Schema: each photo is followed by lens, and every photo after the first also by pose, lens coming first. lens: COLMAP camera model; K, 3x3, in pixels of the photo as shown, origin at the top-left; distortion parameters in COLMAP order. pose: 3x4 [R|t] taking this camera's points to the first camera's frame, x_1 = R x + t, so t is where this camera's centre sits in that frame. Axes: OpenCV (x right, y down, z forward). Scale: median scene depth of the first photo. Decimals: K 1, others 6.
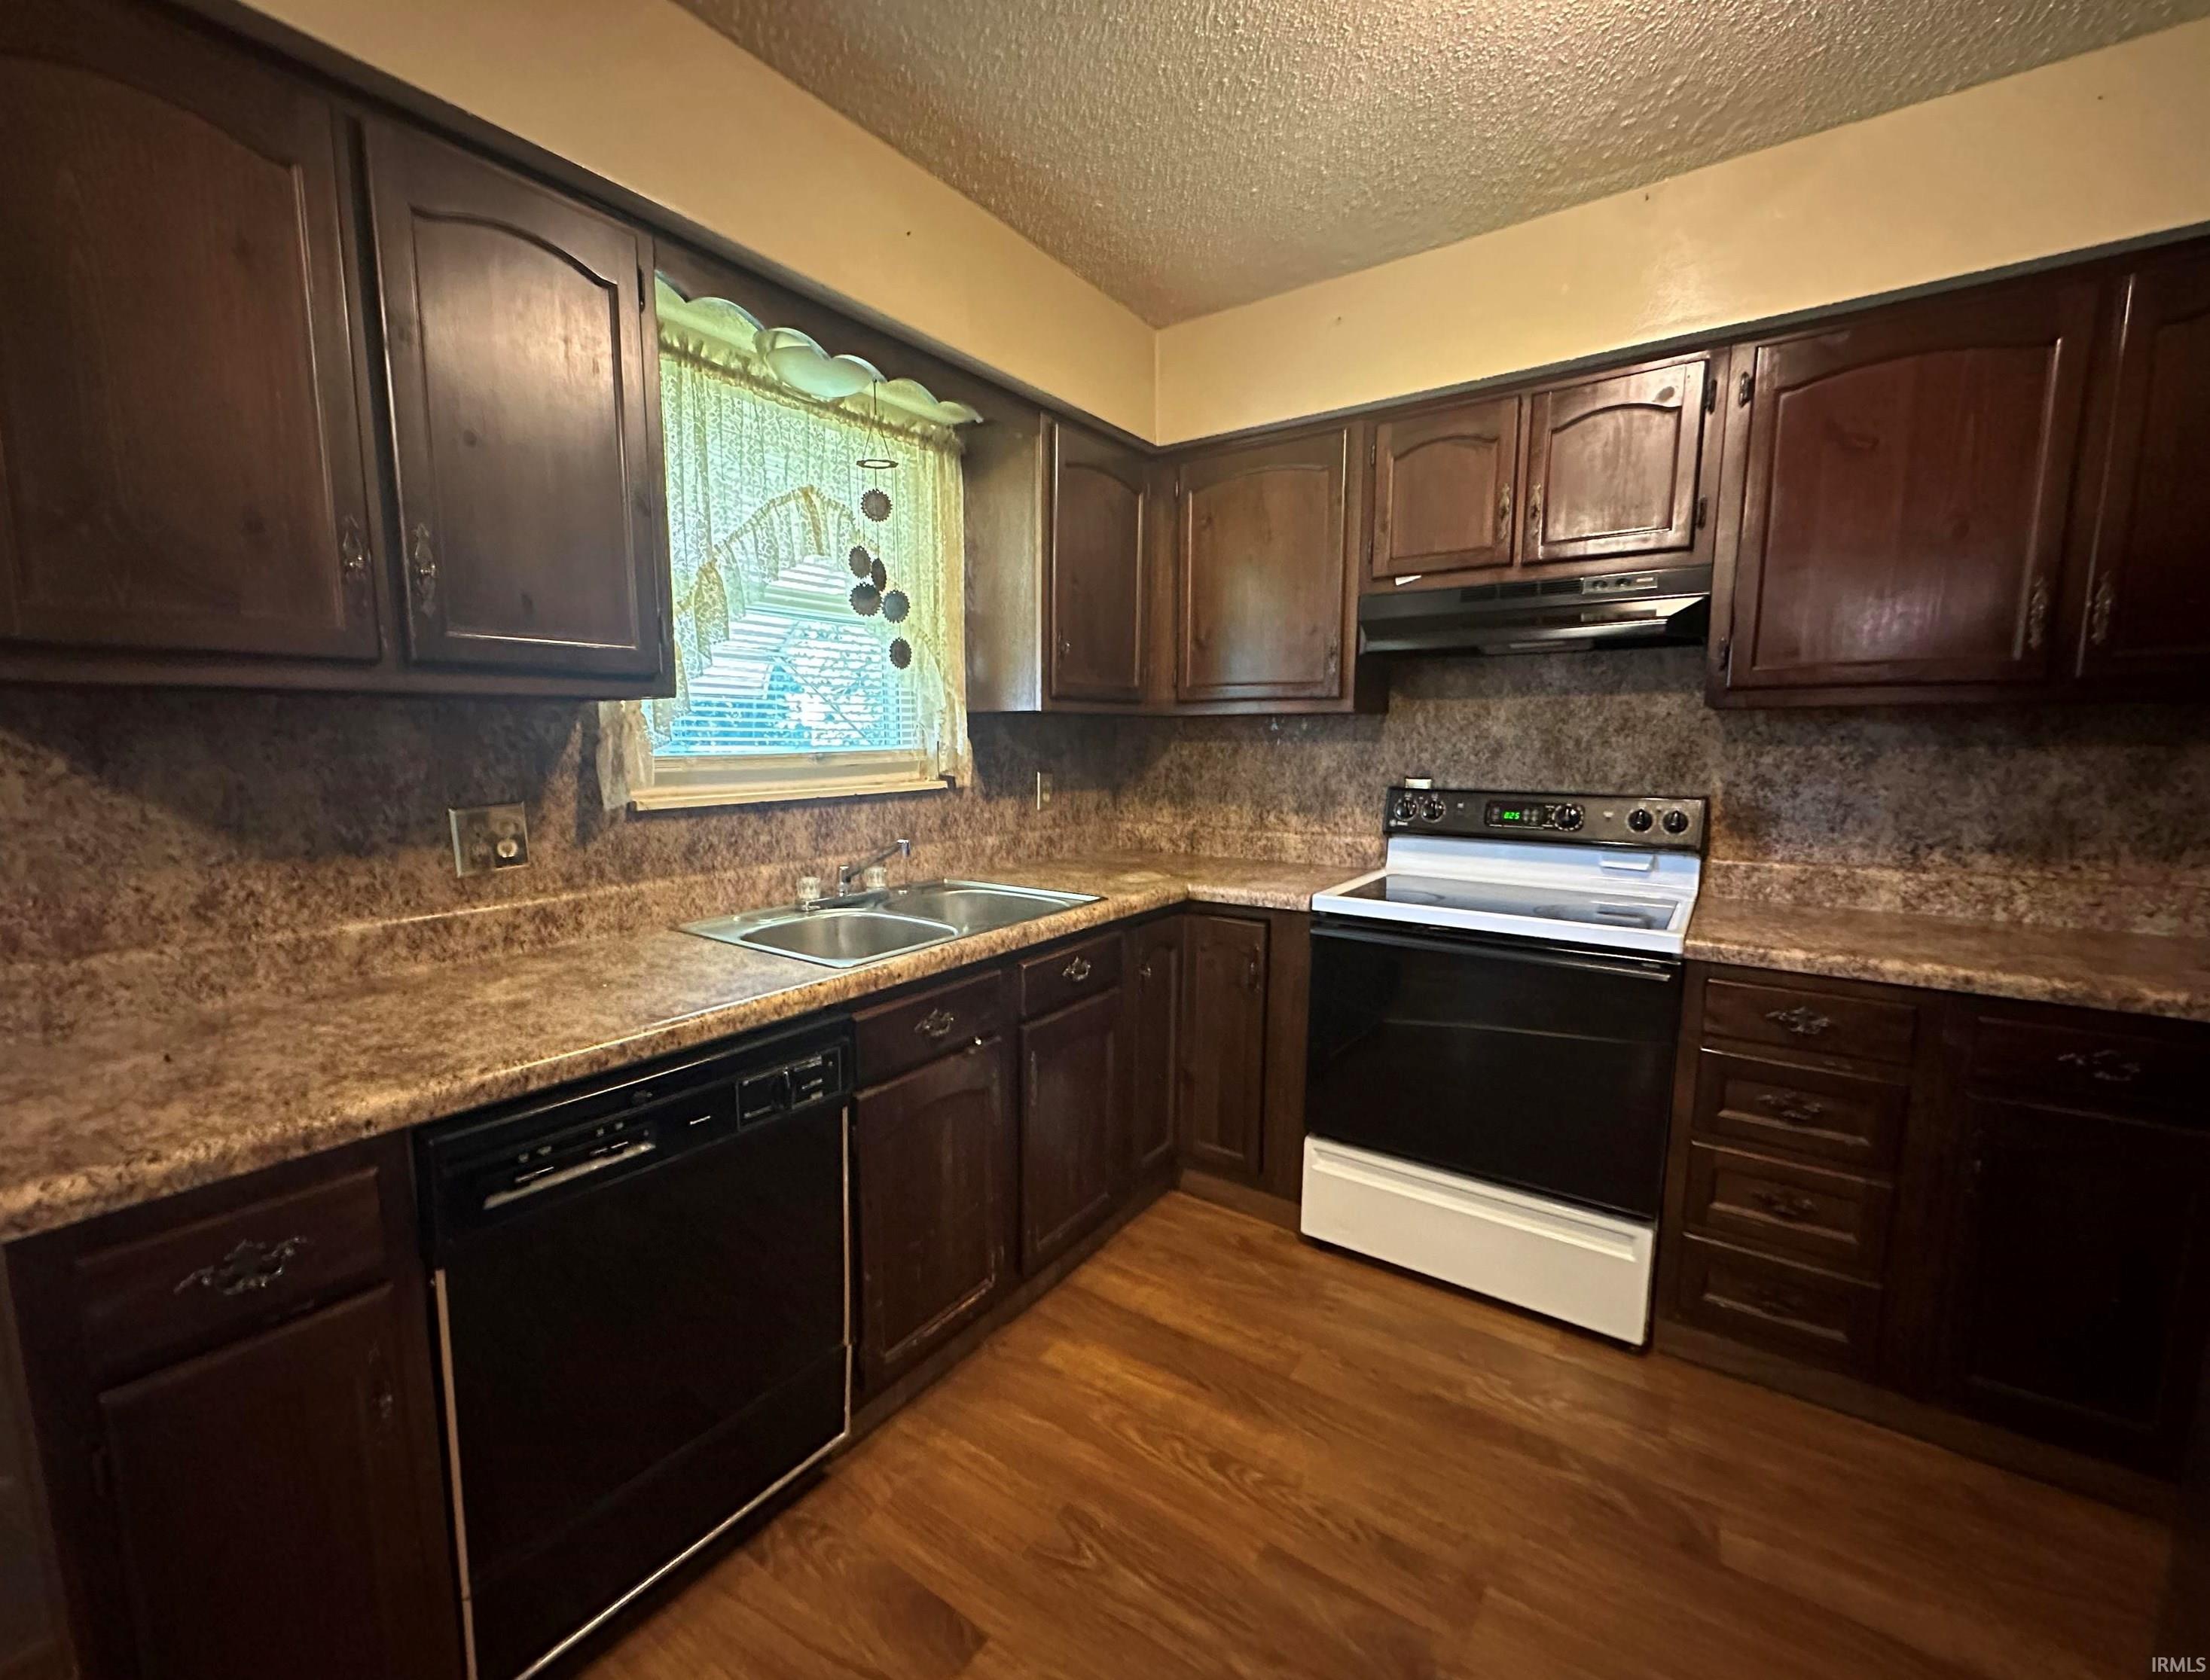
lens RADIAL K [[925.3, 0, 1057.3], [0, 925.3, 852.8], [0, 0, 1]] dist [0.000592, -0.000591]
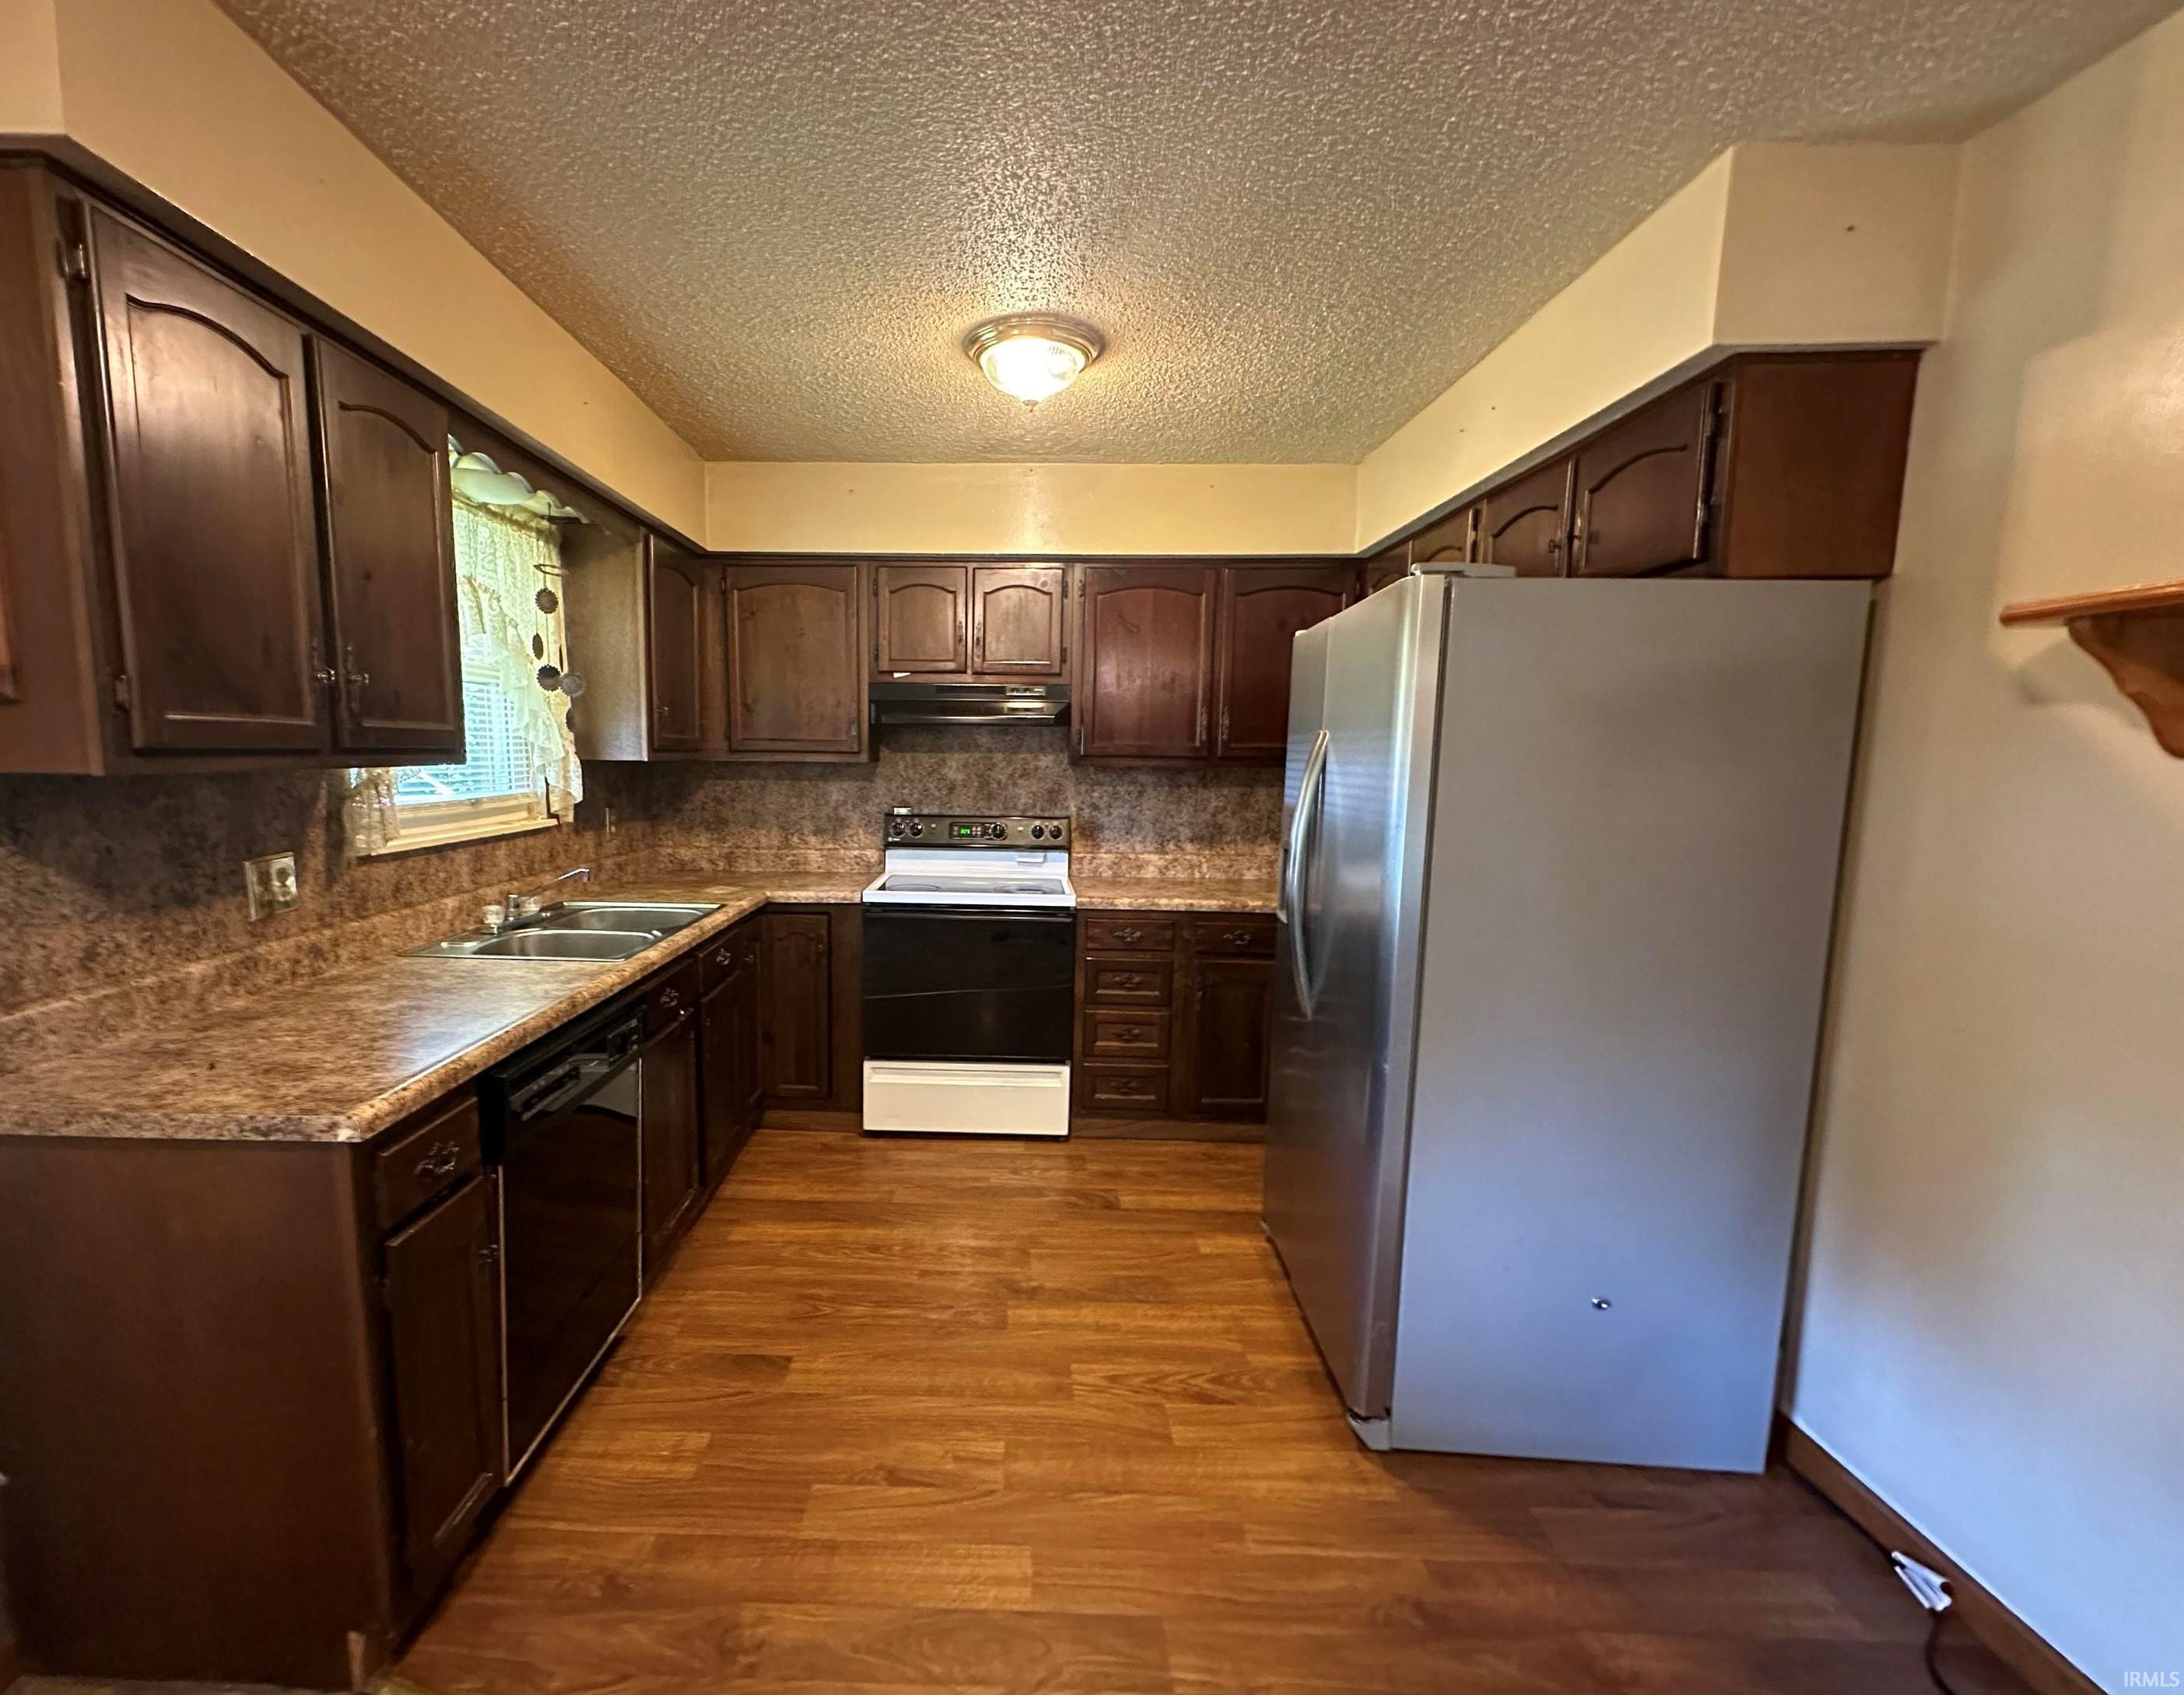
lens RADIAL K [[956.8, 0, 990.5], [0, 956.8, 868.2], [0, 0, 1]] dist [0.001880, -0.000177]
pose [[0.819785, -0.057699, 0.569757, -0.465893], [0.059124, 0.998122, 0.016010, -0.003286], [-0.569611, 0.020562, 0.821657, -0.391351]]
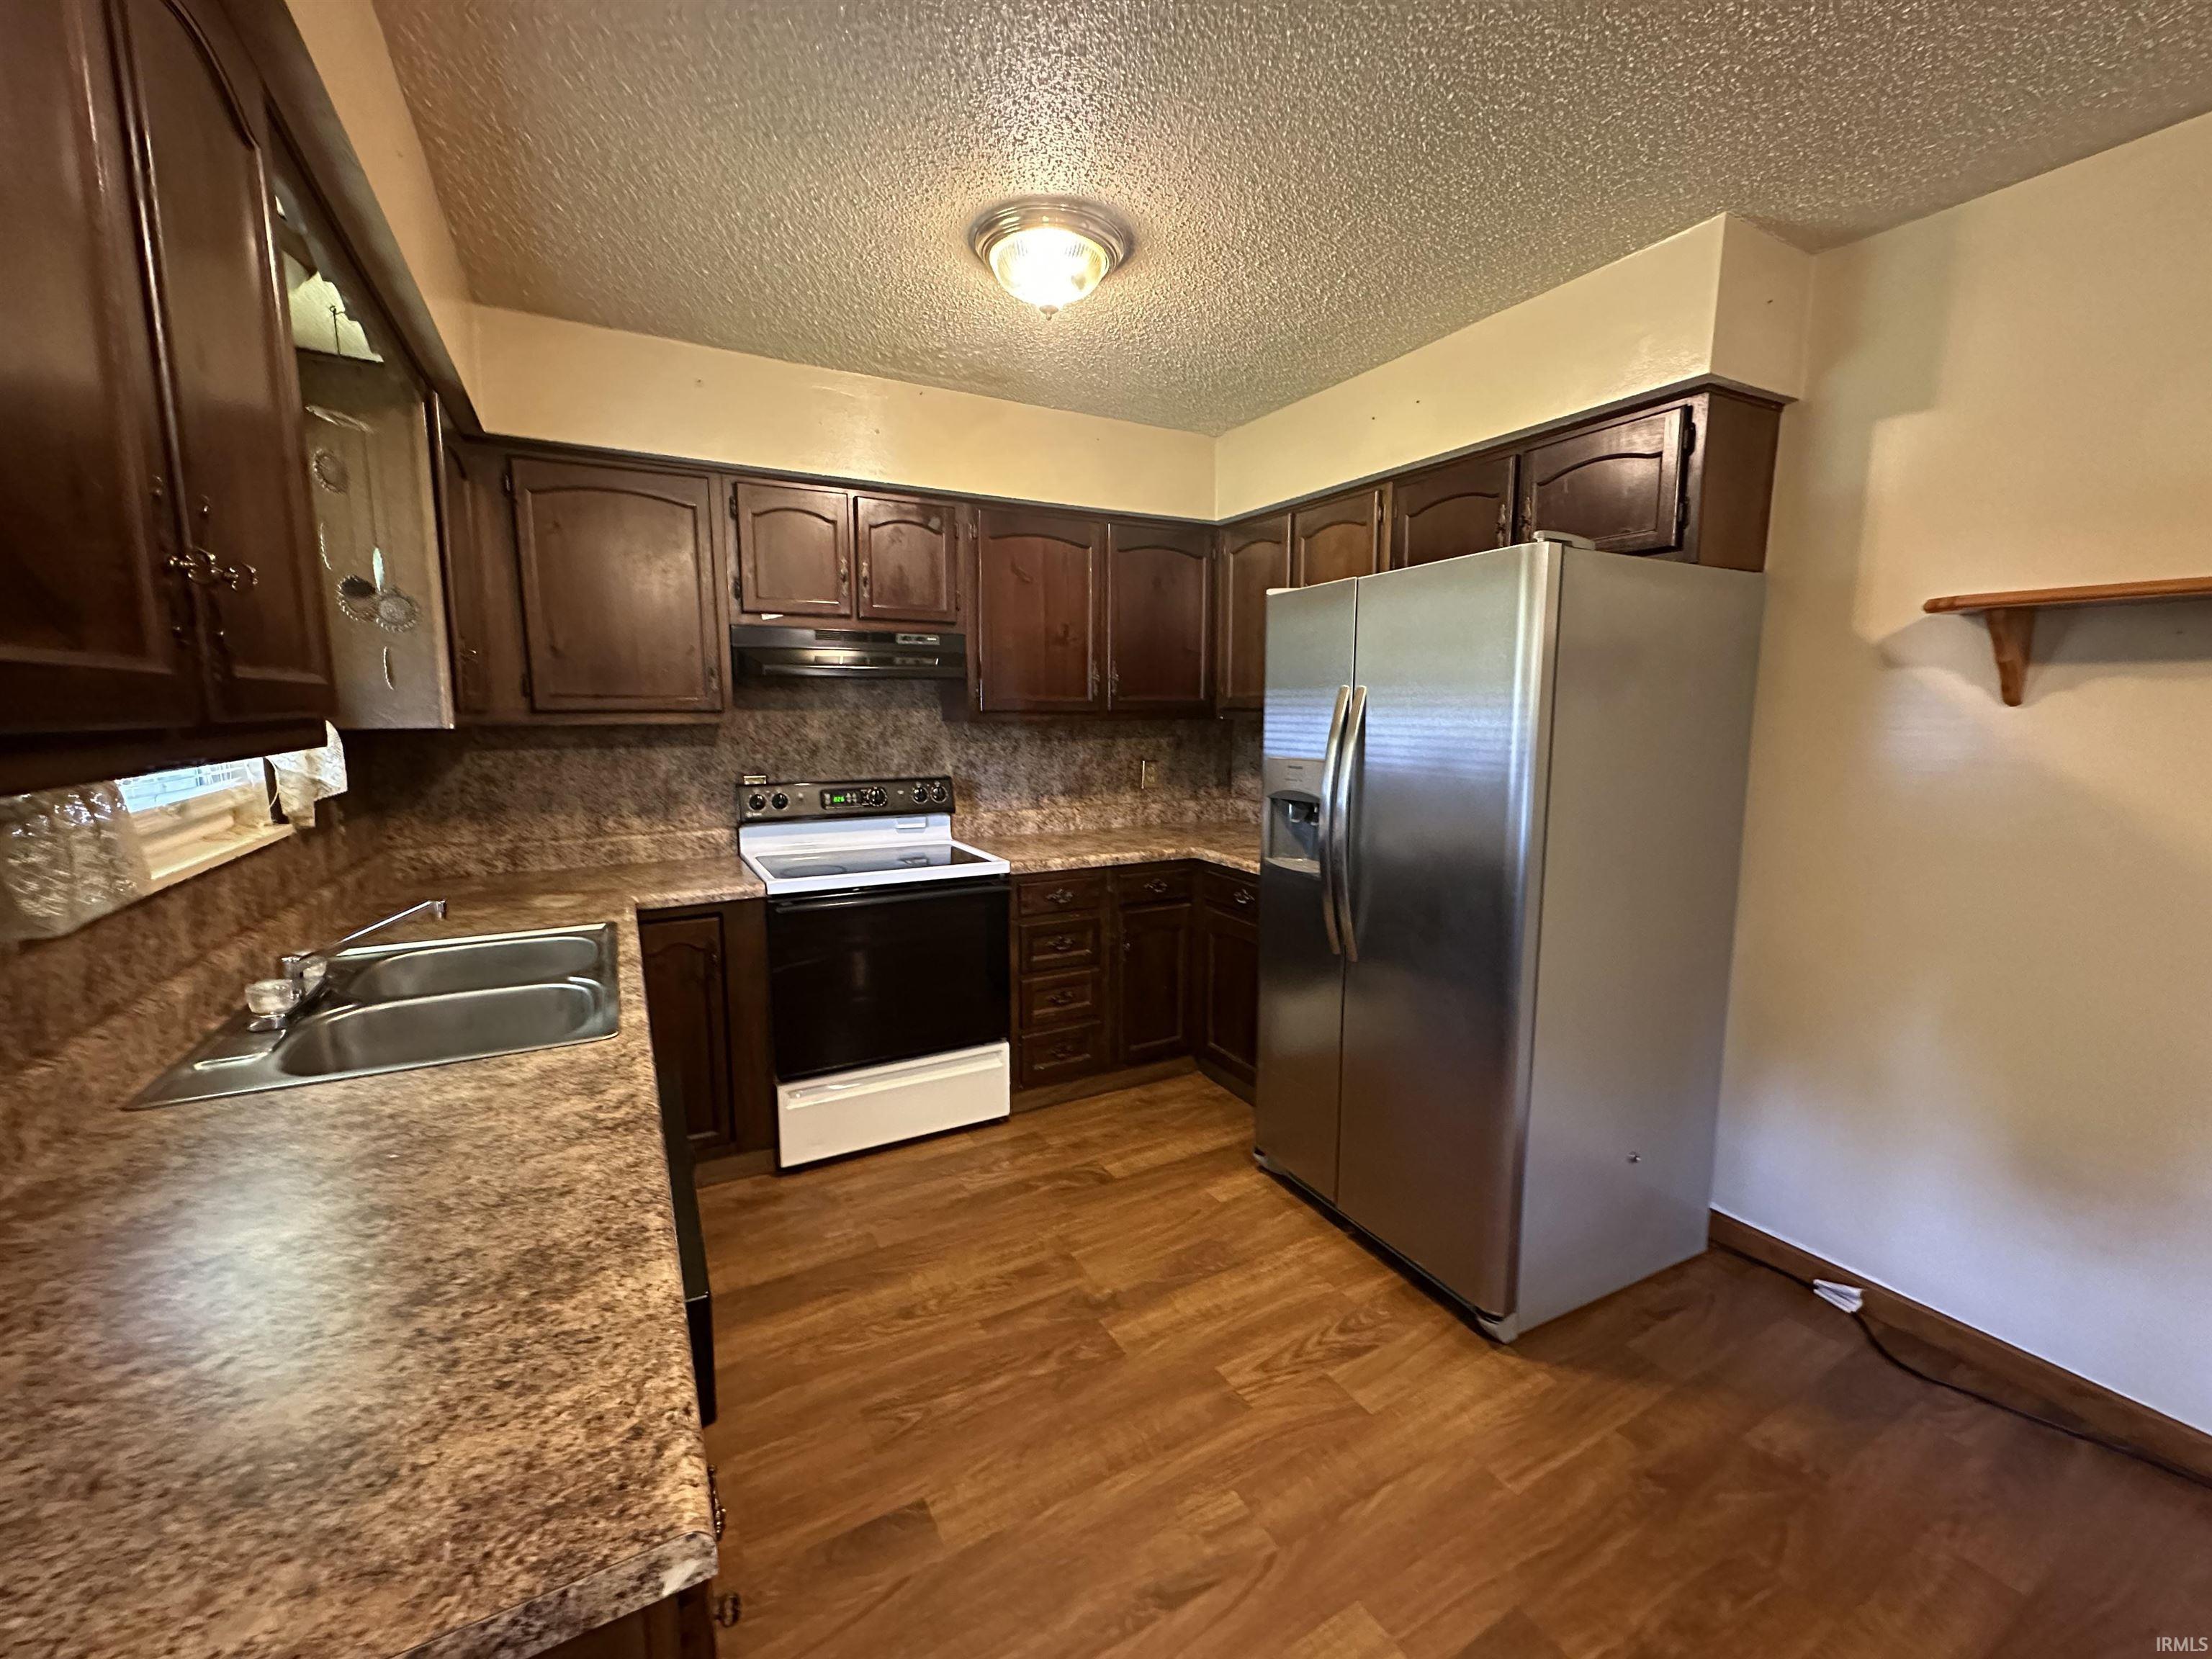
lens RADIAL K [[884.7, 0, 1105.6], [0, 884.7, 826.8], [0, 0, 1]] dist [0.001279, 0.000119]
pose [[0.411316, -0.121166, 0.903404, -0.631658], [0.113326, 0.990233, 0.081215, -0.075796], [-0.904421, 0.068974, 0.421030, 0.147025]]
